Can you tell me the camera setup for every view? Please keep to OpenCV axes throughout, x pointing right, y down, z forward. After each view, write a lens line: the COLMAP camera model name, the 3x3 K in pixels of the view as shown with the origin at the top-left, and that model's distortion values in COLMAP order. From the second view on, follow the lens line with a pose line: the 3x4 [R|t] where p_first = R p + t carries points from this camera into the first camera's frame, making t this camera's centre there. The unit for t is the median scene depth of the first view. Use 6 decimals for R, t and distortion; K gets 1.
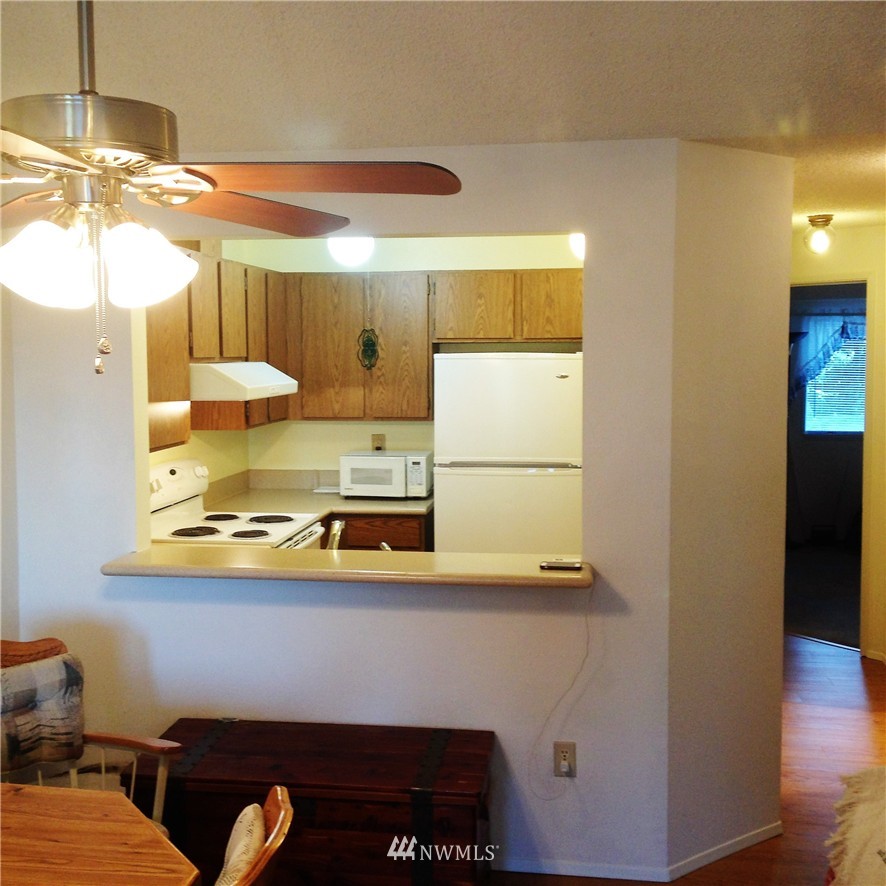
lens RADIAL K [[1081.8, 0, 444.9], [0, 1081.8, 446.5], [0, 0, 1]] dist [-0.029447, 0.000000]
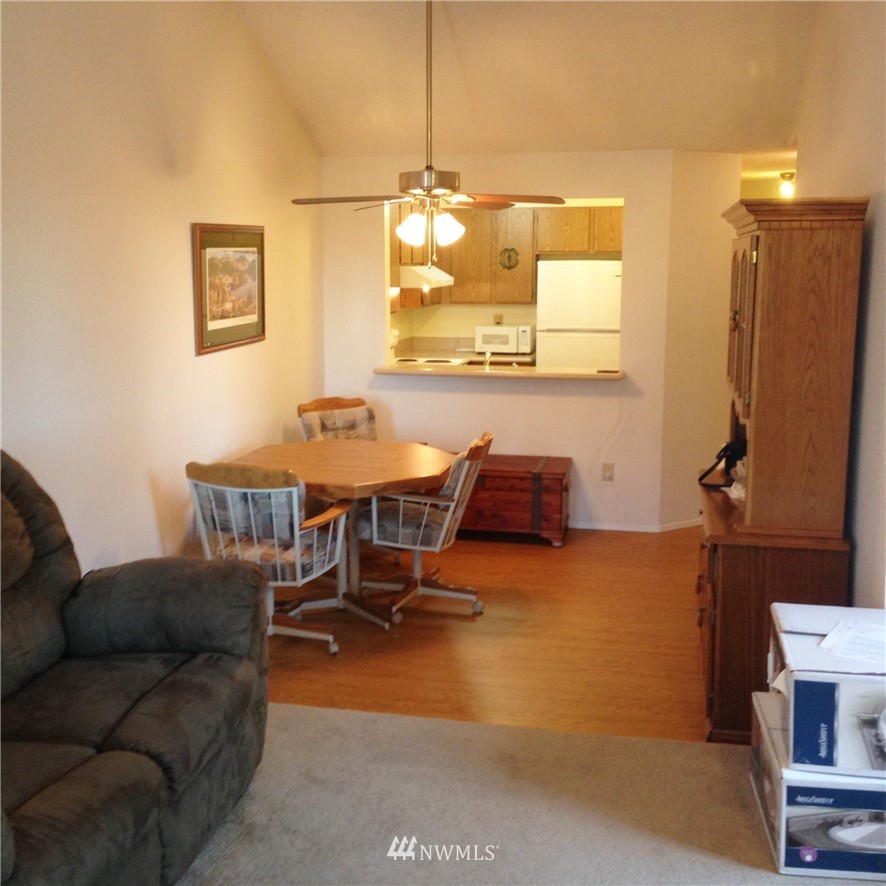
lens RADIAL K [[1081.8, 0, 437.3], [0, 1081.8, 436.1], [0, 0, 1]] dist [-0.029447, 0.000000]
pose [[0.996755, 0.015417, -0.079009, -0.026489], [-0.009347, 0.997016, 0.076625, 0.048901], [0.079955, -0.075638, 0.993925, -0.594129]]
